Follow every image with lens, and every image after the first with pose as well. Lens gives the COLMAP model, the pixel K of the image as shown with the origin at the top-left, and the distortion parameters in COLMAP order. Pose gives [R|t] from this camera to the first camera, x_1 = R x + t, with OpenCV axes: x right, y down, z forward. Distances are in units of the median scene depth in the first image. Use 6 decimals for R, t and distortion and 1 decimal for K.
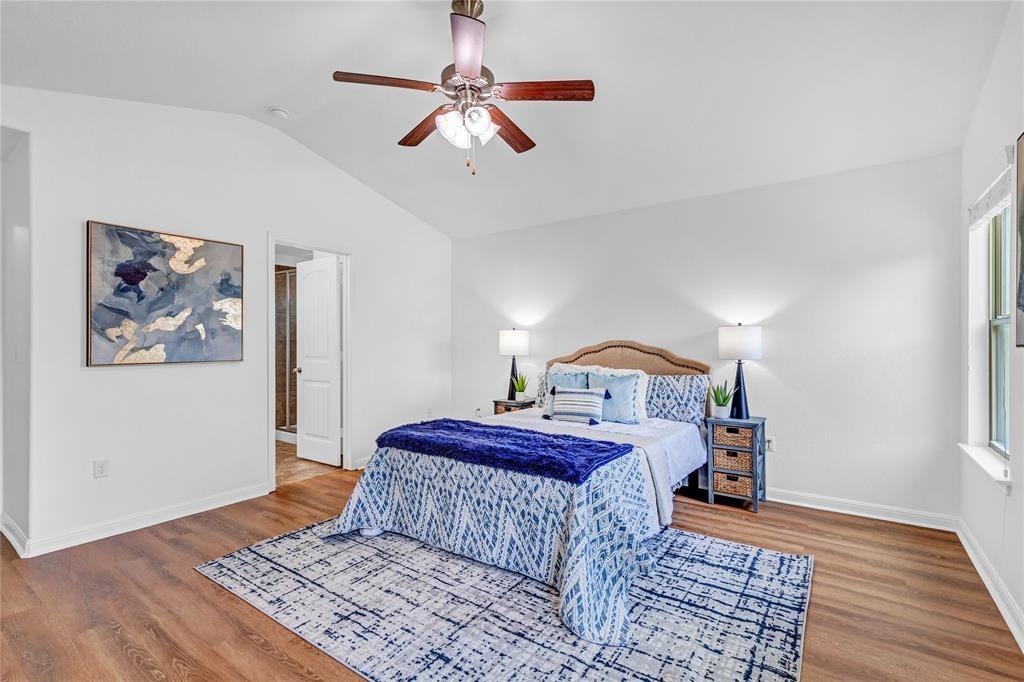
lens RADIAL K [[465.4, 0, 520.5], [0, 465.4, 344.2], [0, 0, 1]] dist [0.010468, -0.001362]
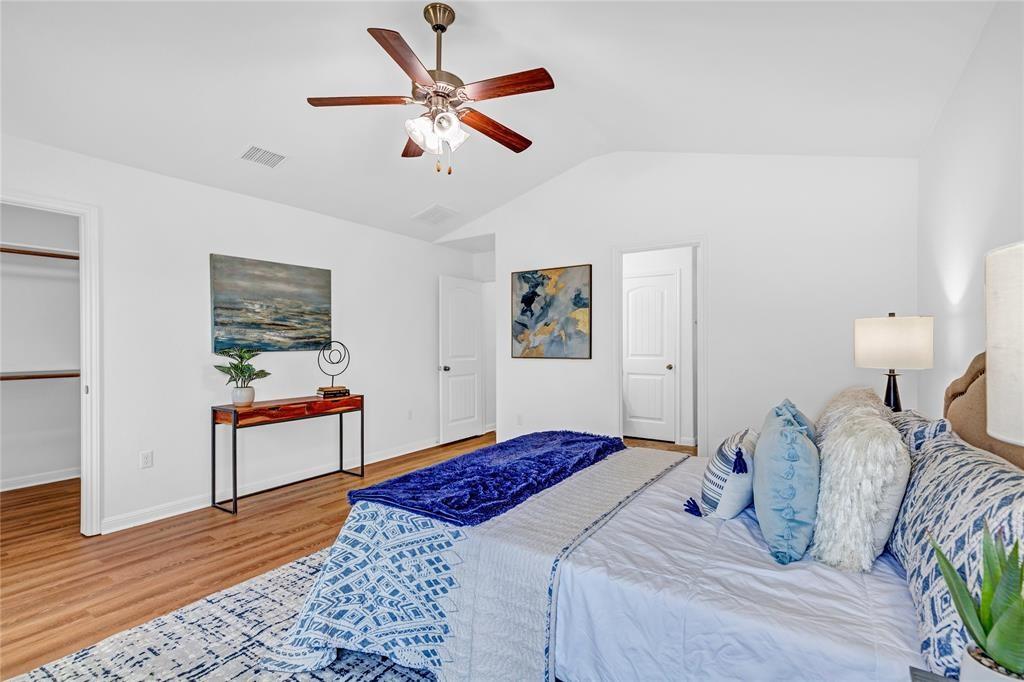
lens RADIAL K [[465.4, 0, 518.4], [0, 465.4, 341.9], [0, 0, 1]] dist [0.010468, -0.001362]
pose [[0.041587, -0.005372, -0.999120, 0.706977], [-0.000582, 0.999985, -0.005400, -0.001788], [0.999135, 0.000806, 0.041583, 0.873204]]
